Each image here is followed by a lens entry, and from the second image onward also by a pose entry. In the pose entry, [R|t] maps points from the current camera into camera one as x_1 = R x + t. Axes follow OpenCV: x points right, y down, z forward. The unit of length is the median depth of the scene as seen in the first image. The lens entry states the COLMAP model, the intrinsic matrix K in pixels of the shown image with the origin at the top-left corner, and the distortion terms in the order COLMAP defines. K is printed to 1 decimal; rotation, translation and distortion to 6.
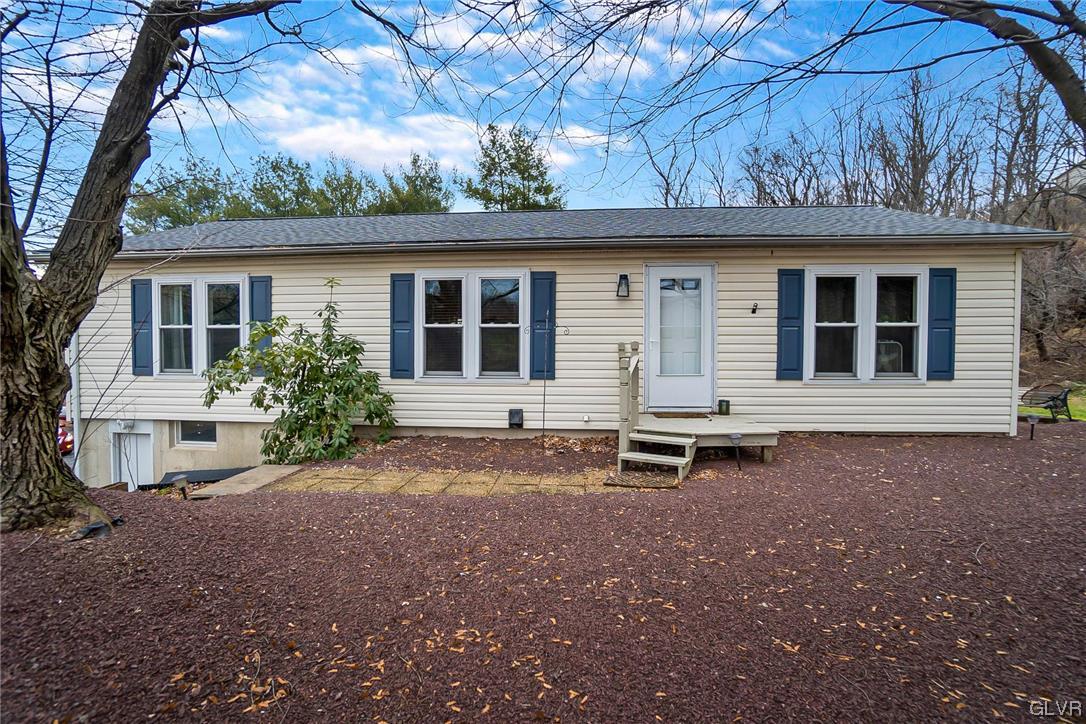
lens RADIAL K [[672.7, 0, 543.9], [0, 672.7, 361.1], [0, 0, 1]] dist [-0.037482, -0.000245]
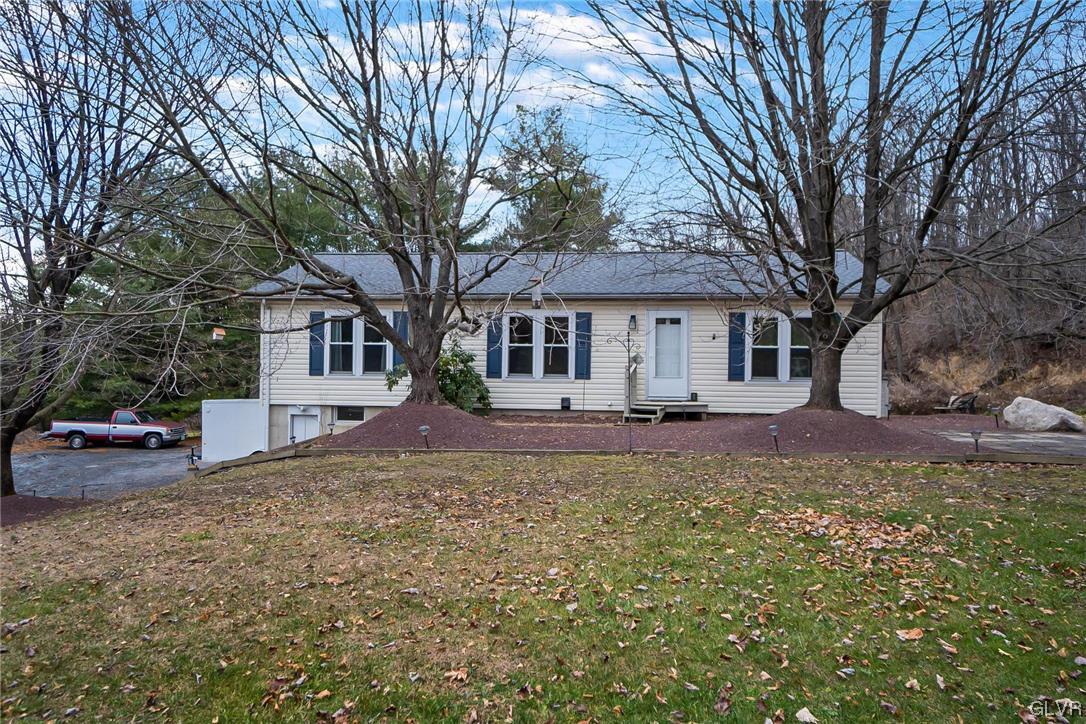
lens RADIAL K [[751.4, 0, 539.3], [0, 751.4, 358.1], [0, 0, 1]] dist [0.006241, 0.000004]
pose [[0.998623, 0.009630, -0.051560, -0.013679], [-0.010823, 0.999679, -0.022907, 0.019095], [0.051322, 0.023433, 0.998407, -0.812599]]
